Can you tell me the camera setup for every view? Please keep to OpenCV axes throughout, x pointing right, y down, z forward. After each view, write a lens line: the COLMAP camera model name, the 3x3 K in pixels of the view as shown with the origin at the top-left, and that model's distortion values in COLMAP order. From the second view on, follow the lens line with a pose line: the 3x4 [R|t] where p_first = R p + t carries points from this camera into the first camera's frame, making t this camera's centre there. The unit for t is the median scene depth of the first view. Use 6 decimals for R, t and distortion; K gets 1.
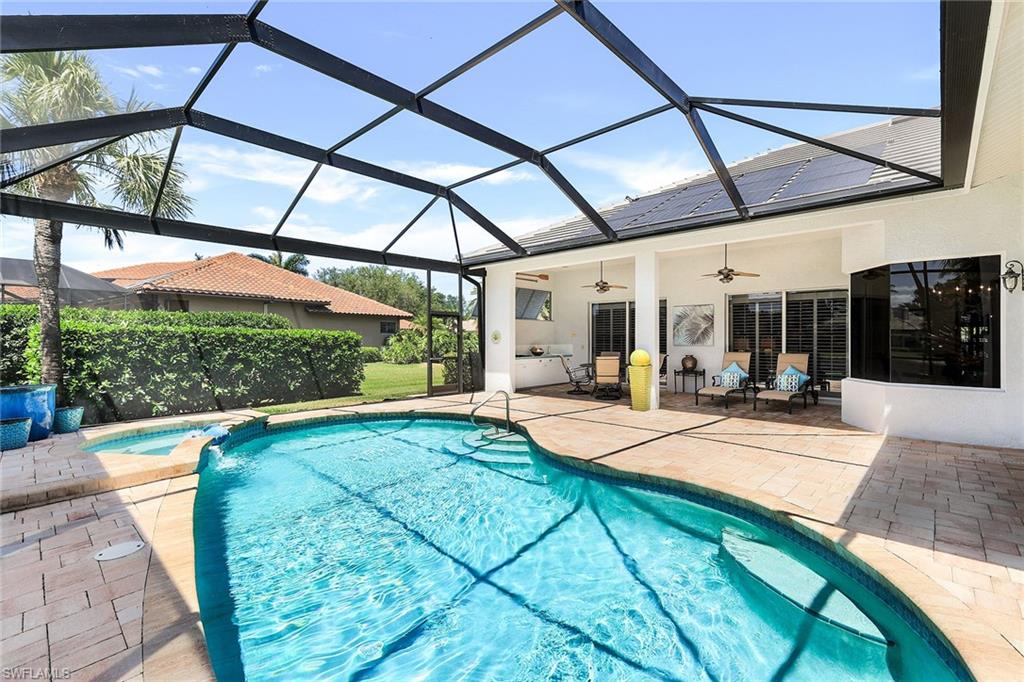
lens RADIAL K [[454.0, 0, 511.9], [0, 454.0, 333.6], [0, 0, 1]] dist [0.000089, -0.000243]
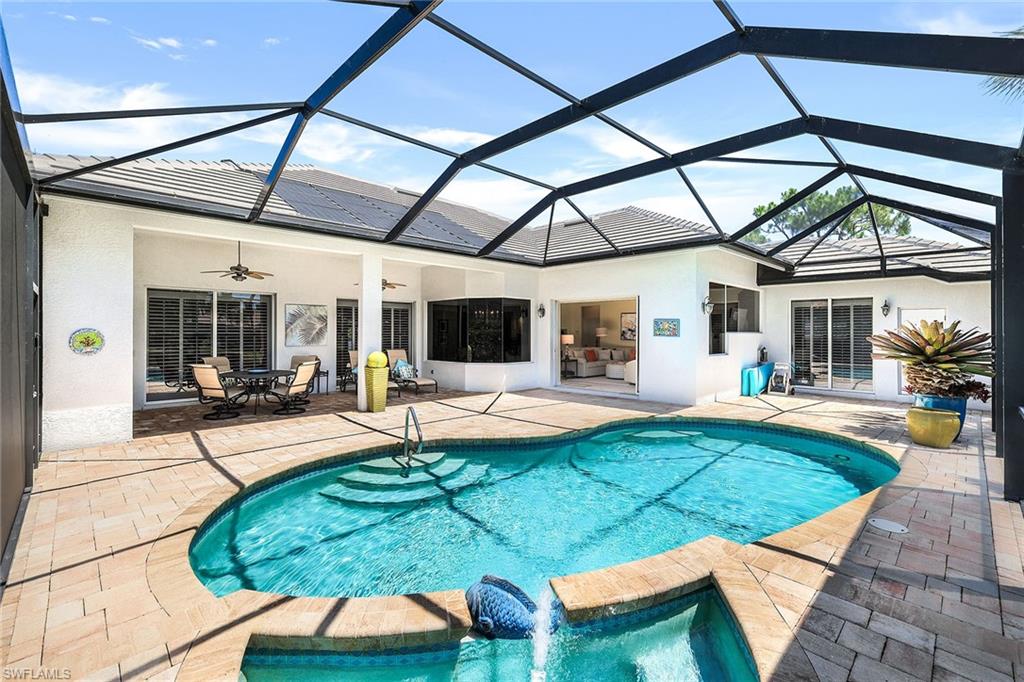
lens RADIAL K [[449.5, 0, 511.4], [0, 449.5, 339.4], [0, 0, 1]] dist [0.002723, 0.000075]
pose [[0.041611, -0.016469, 0.998998, -0.735755], [-0.014000, 0.999756, 0.017064, -0.013762], [-0.999036, -0.014696, 0.041371, 0.684727]]
